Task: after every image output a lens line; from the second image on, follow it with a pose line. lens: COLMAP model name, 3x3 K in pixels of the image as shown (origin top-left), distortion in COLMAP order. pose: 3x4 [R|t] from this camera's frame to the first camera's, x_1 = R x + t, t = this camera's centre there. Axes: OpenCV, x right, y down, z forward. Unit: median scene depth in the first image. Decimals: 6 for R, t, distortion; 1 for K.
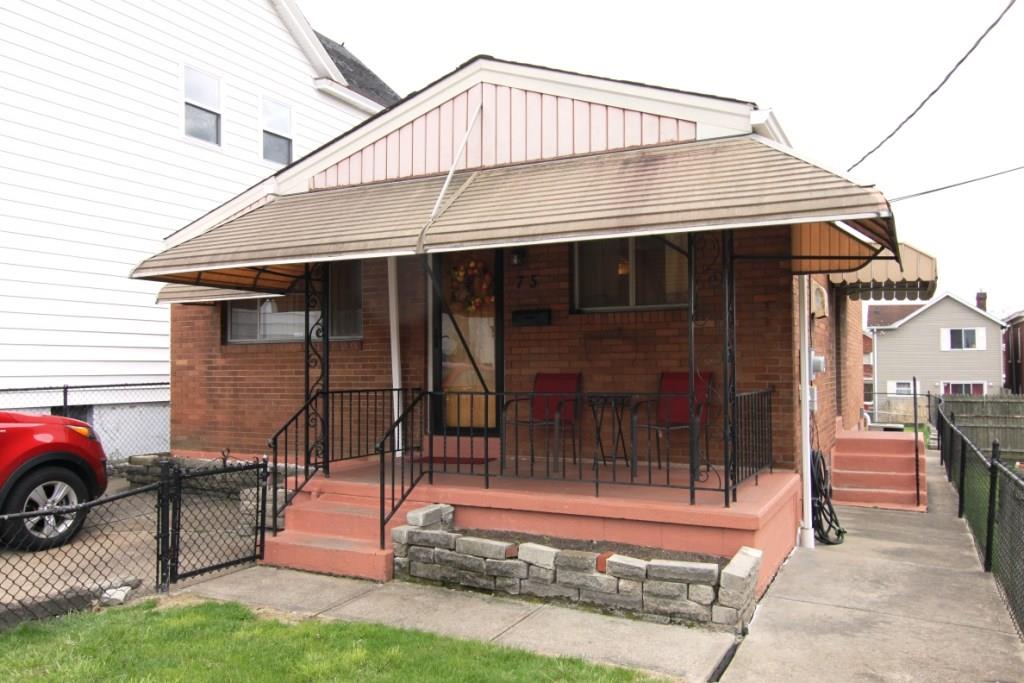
lens RADIAL K [[790.7, 0, 513.0], [0, 790.7, 343.4], [0, 0, 1]] dist [-0.001920, -0.003729]
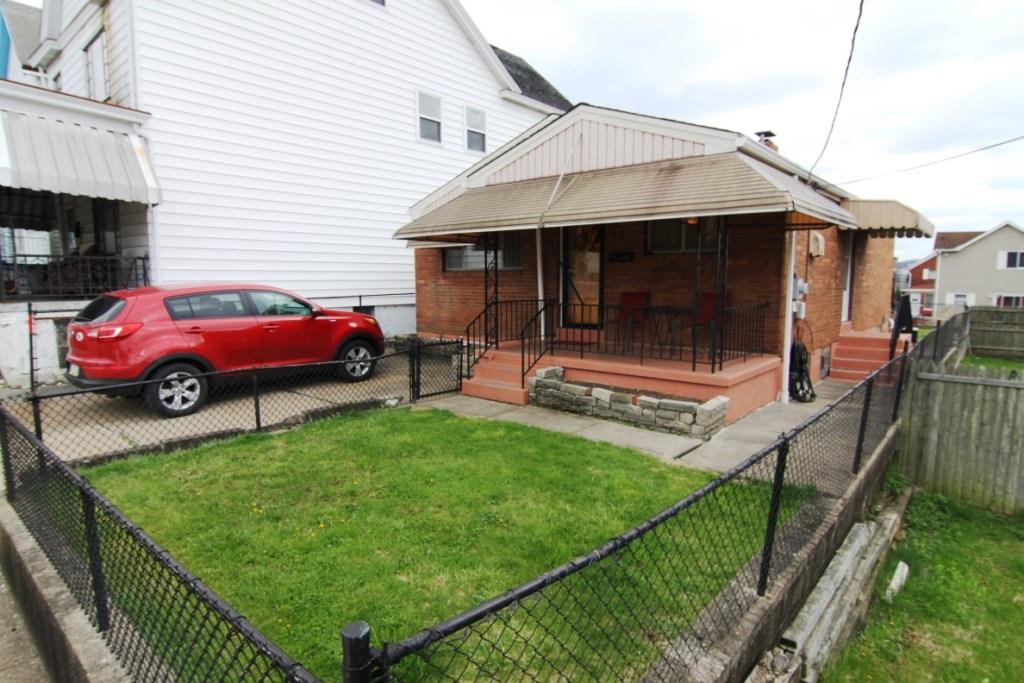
lens RADIAL K [[571.6, 0, 510.8], [0, 571.6, 342.5], [0, 0, 1]] dist [-0.022357, -0.001089]
pose [[0.969503, 0.030194, -0.243211, 0.122733], [0.004799, 0.989853, 0.142017, -0.034731], [0.245031, -0.138853, 0.959521, -0.261020]]
